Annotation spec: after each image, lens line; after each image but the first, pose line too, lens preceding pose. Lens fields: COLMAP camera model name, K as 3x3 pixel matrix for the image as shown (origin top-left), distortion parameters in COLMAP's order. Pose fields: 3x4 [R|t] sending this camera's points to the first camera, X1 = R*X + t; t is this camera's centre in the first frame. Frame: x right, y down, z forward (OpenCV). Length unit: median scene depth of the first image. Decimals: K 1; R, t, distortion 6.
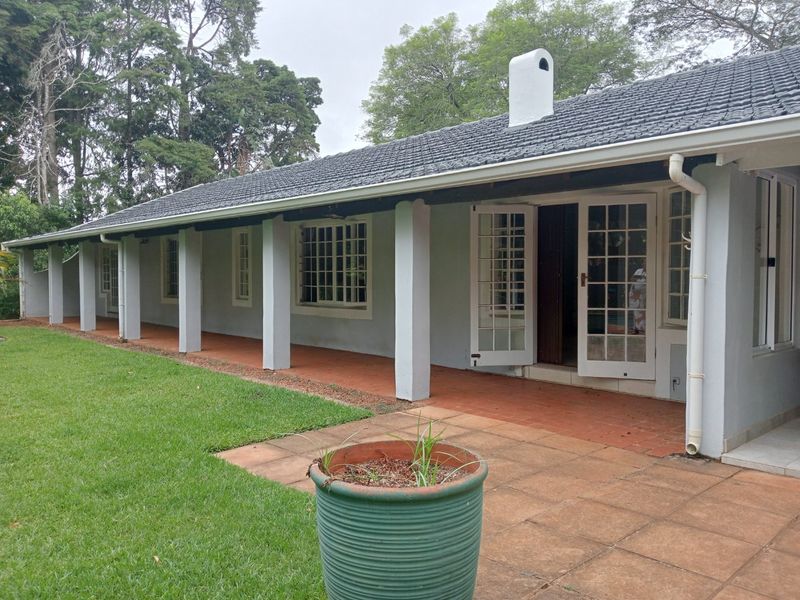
lens RADIAL K [[572.6, 0, 400.0], [0, 572.6, 300.0], [0, 0, 1]] dist [0.084593, -0.088941]
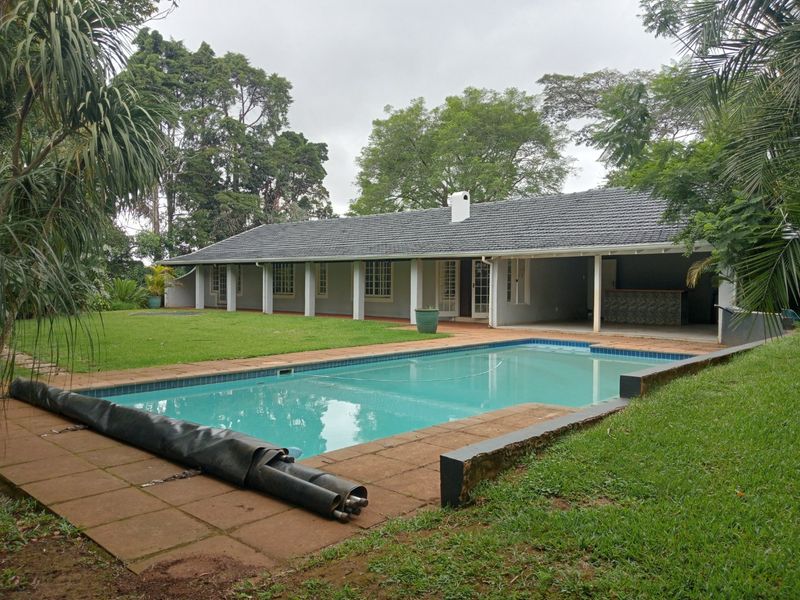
lens RADIAL K [[572.6, 0, 400.0], [0, 572.6, 300.0], [0, 0, 1]] dist [0.084593, -0.088941]
pose [[0.997711, 0.006979, 0.067256, -0.061276], [-0.005906, 0.999852, -0.016141, 0.021365], [-0.067359, 0.015707, 0.997605, -0.455708]]
